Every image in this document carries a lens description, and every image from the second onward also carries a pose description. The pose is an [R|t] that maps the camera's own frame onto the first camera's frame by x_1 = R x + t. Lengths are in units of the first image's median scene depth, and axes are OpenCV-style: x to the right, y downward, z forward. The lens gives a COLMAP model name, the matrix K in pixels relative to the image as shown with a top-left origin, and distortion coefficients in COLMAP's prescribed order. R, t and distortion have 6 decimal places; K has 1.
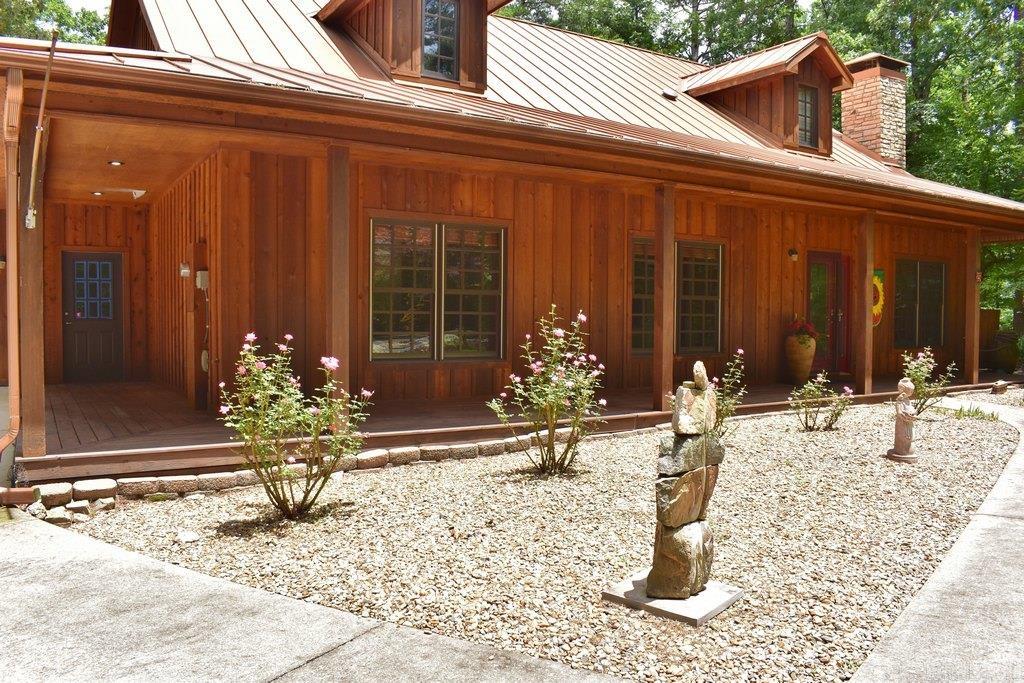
lens RADIAL K [[804.2, 0, 512.2], [0, 804.2, 342.5], [0, 0, 1]] dist [-0.095448, 0.015691]
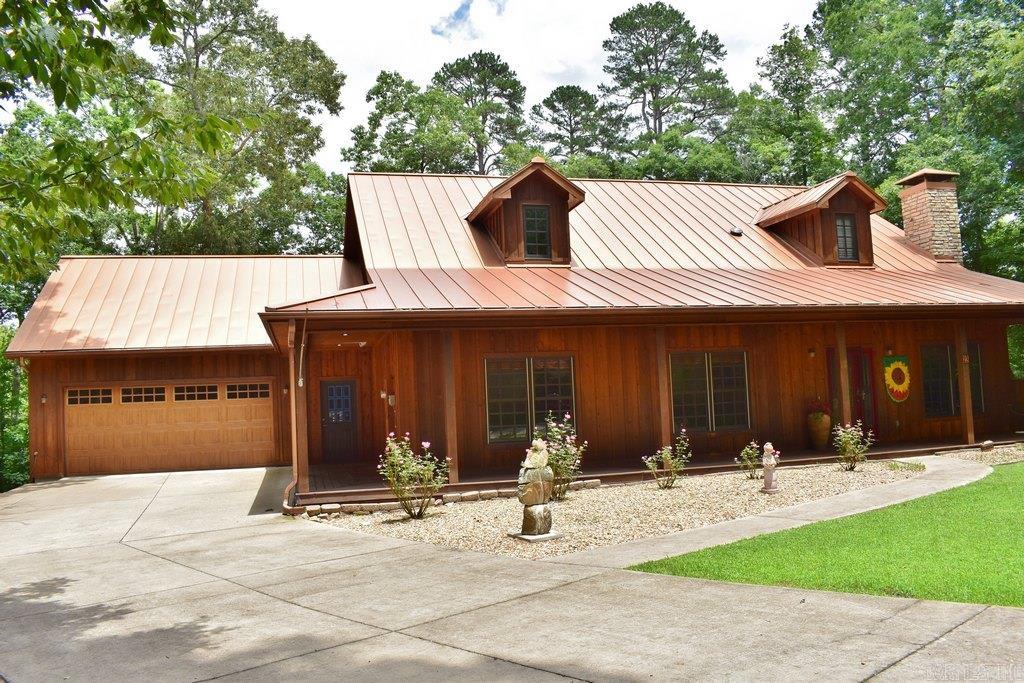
lens RADIAL K [[804.2, 0, 512.4], [0, 804.2, 340.3], [0, 0, 1]] dist [-0.095448, 0.015691]
pose [[0.953929, -0.069681, -0.291830, 0.345852], [0.038622, 0.993084, -0.110873, -0.003193], [0.297538, 0.094494, 0.950022, -0.548587]]
